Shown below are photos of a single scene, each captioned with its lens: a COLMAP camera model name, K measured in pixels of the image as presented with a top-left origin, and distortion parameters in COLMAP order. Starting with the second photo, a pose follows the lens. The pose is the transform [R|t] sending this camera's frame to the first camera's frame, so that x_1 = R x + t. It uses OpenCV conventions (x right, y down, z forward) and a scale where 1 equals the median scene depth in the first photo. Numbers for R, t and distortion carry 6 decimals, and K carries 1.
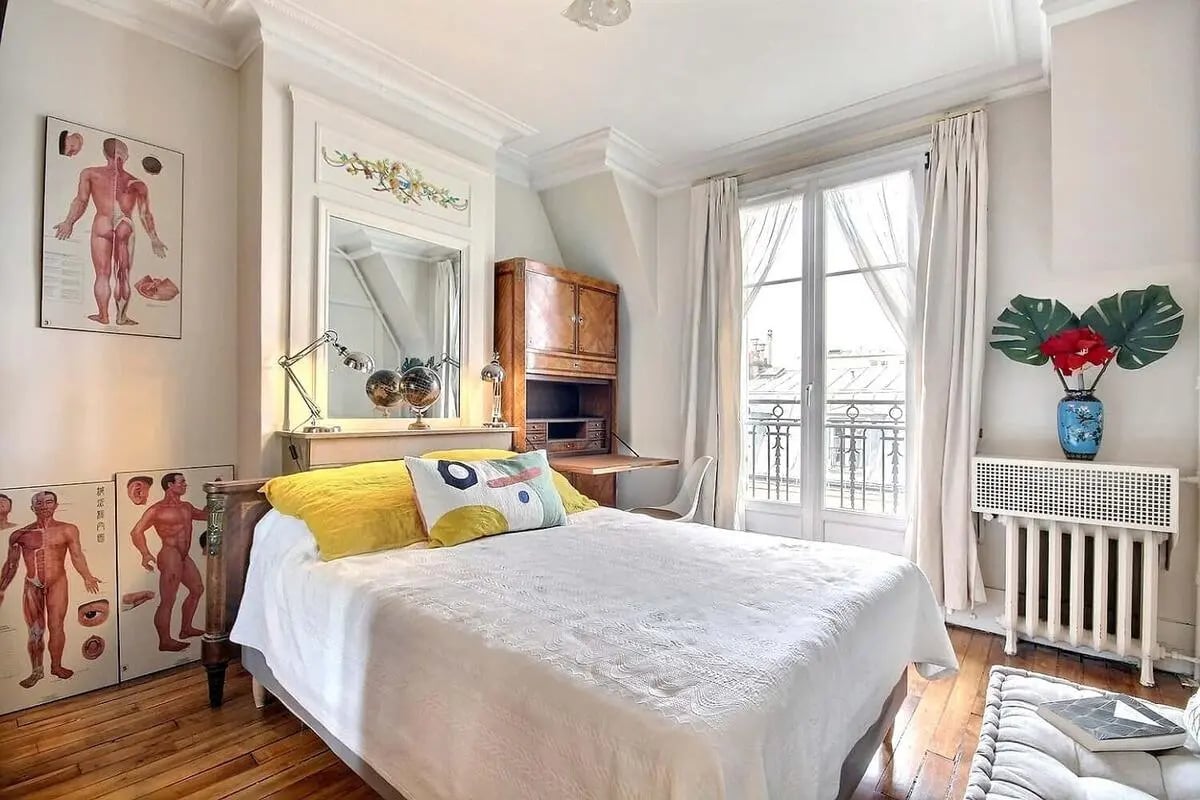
lens RADIAL K [[557.0, 0, 600.0], [0, 557.0, 400.0], [0, 0, 1]] dist [-0.000420, -0.000931]
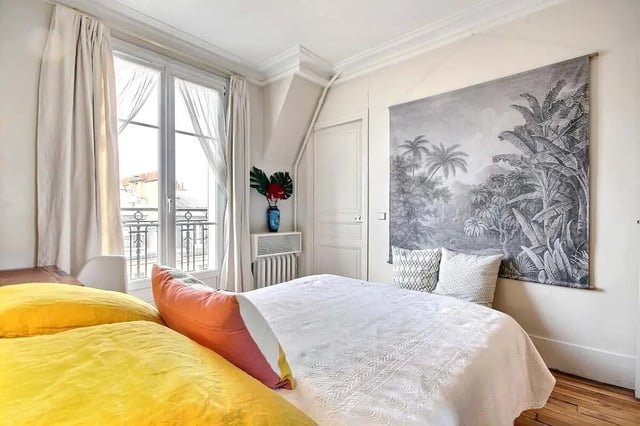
lens RADIAL K [[272.2, 0, 348.8], [0, 272.2, 215.7], [0, 0, 1]] dist [0.000669, -0.000010]
pose [[0.051423, -0.015341, 0.998559, -0.364641], [-0.014190, 0.999770, 0.016091, 0.000753], [-0.998576, -0.014997, 0.051193, 0.463494]]
